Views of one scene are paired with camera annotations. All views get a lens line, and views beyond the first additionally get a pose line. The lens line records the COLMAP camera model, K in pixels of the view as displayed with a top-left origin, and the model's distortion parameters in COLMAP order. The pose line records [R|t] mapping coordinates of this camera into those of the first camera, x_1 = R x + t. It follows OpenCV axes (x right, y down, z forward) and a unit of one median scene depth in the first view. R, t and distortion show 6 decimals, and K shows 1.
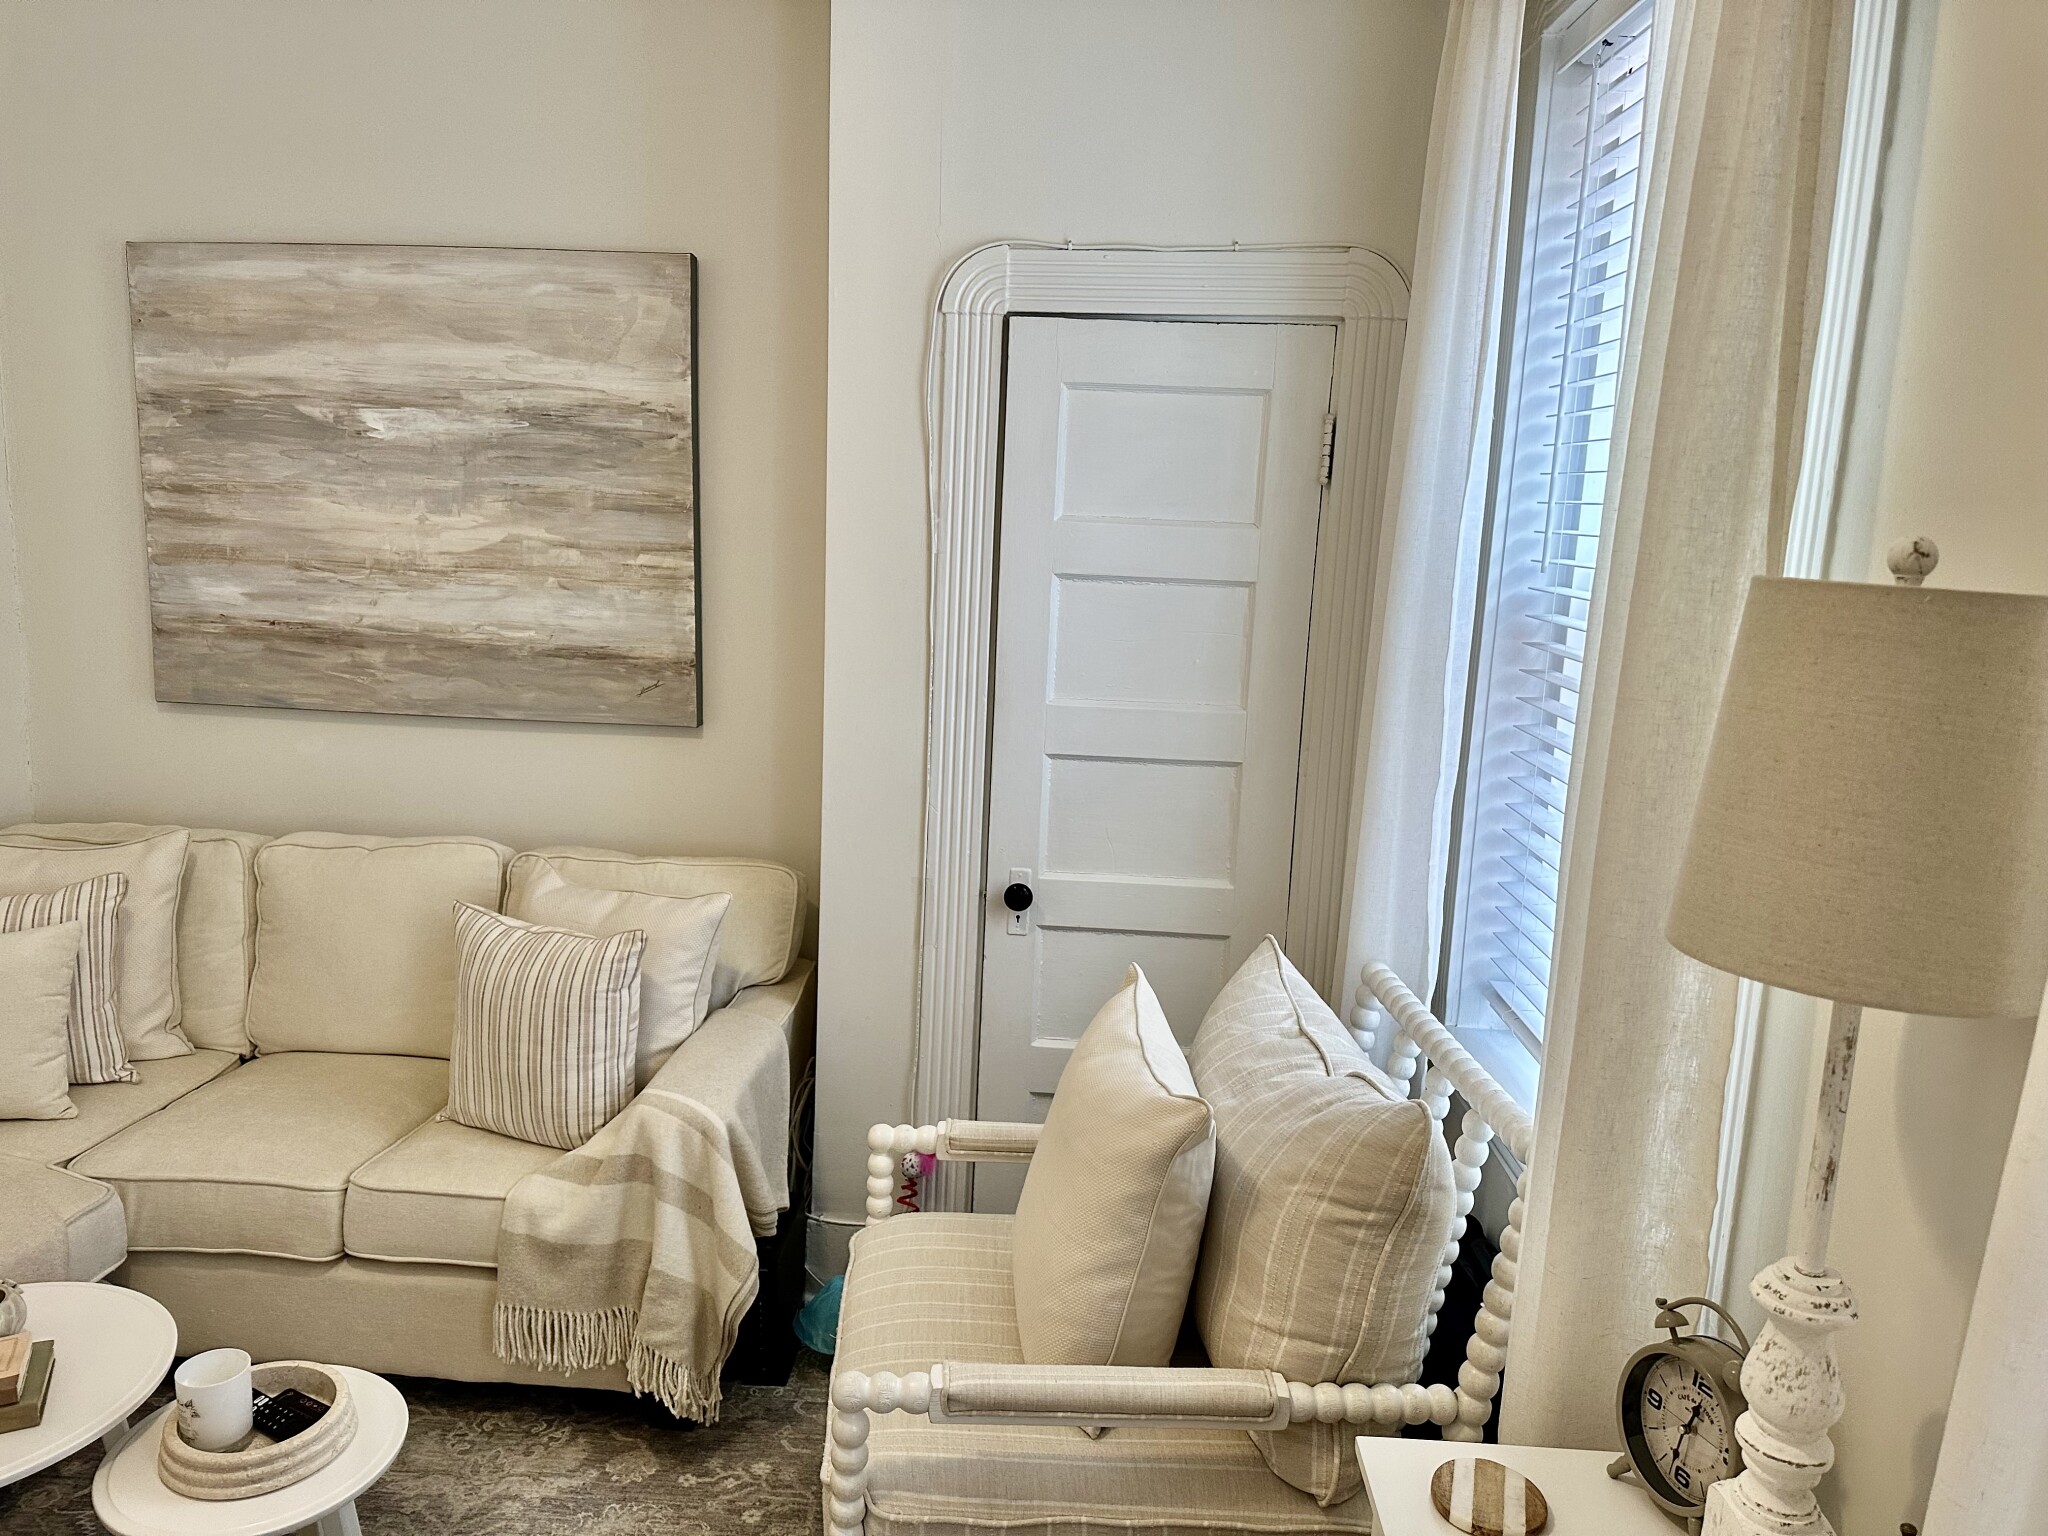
lens RADIAL K [[1352.1, 0, 1020.5], [0, 1352.1, 756.4], [0, 0, 1]] dist [0.004695, -0.003975]
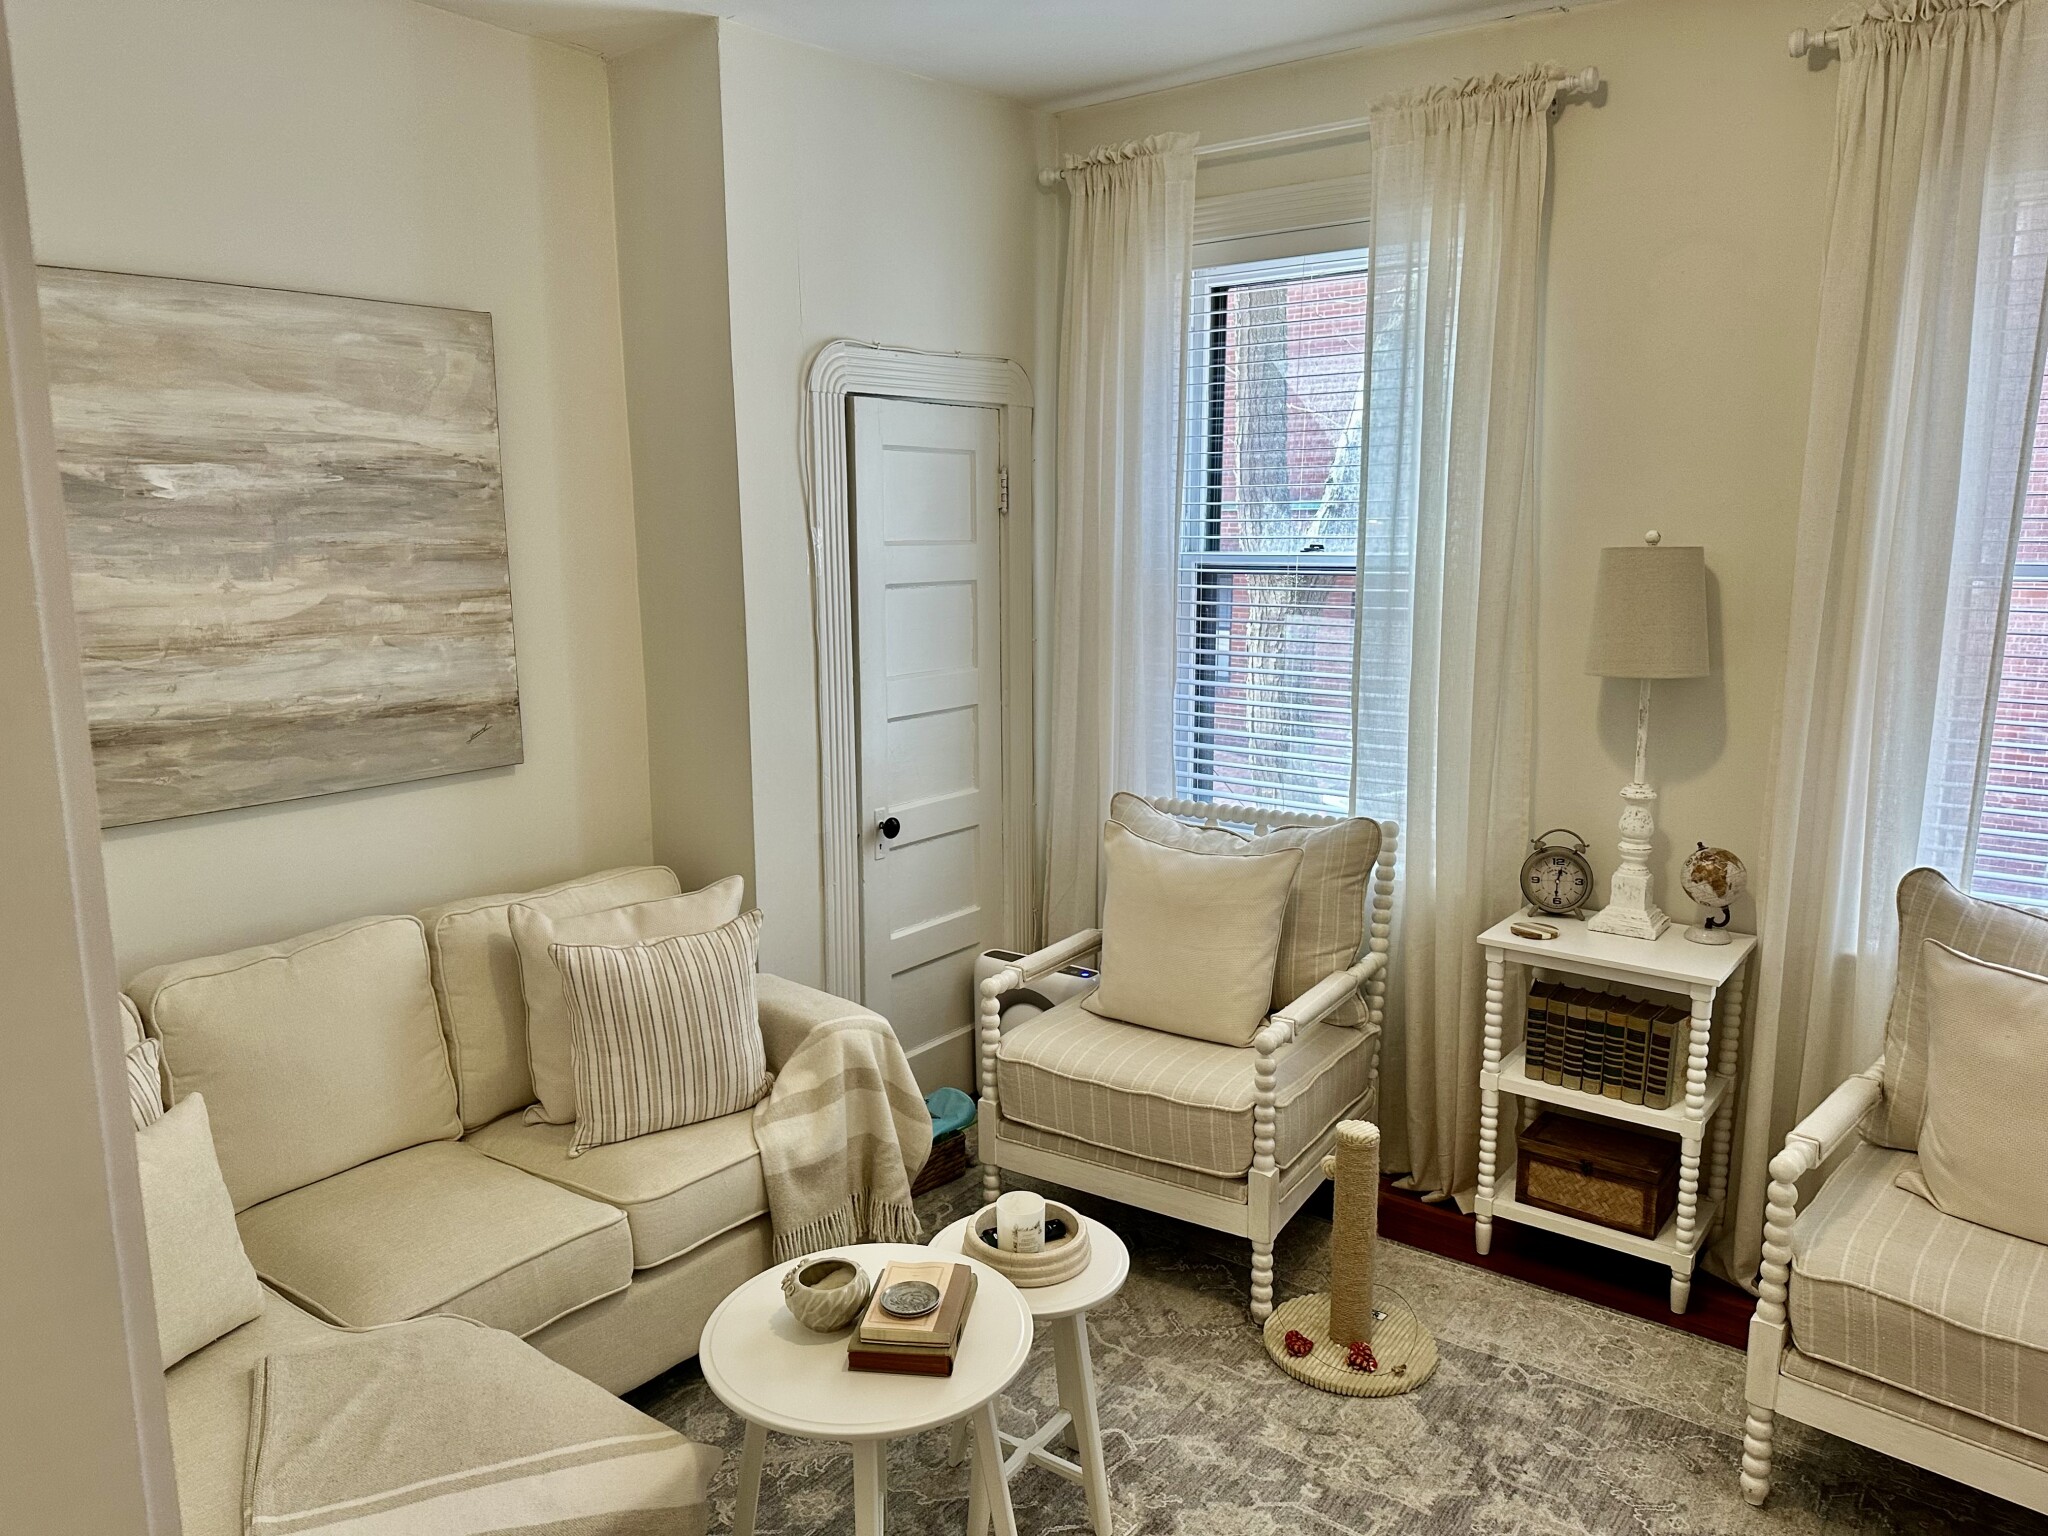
lens RADIAL K [[1414.8, 0, 1022.8], [0, 1414.8, 727.8], [0, 0, 1]] dist [0.002753, -0.006702]
pose [[0.587387, -0.165725, 0.792156, -0.891704], [0.158778, 0.983385, 0.087997, -0.084267], [-0.793578, 0.074089, 0.603941, 0.035100]]
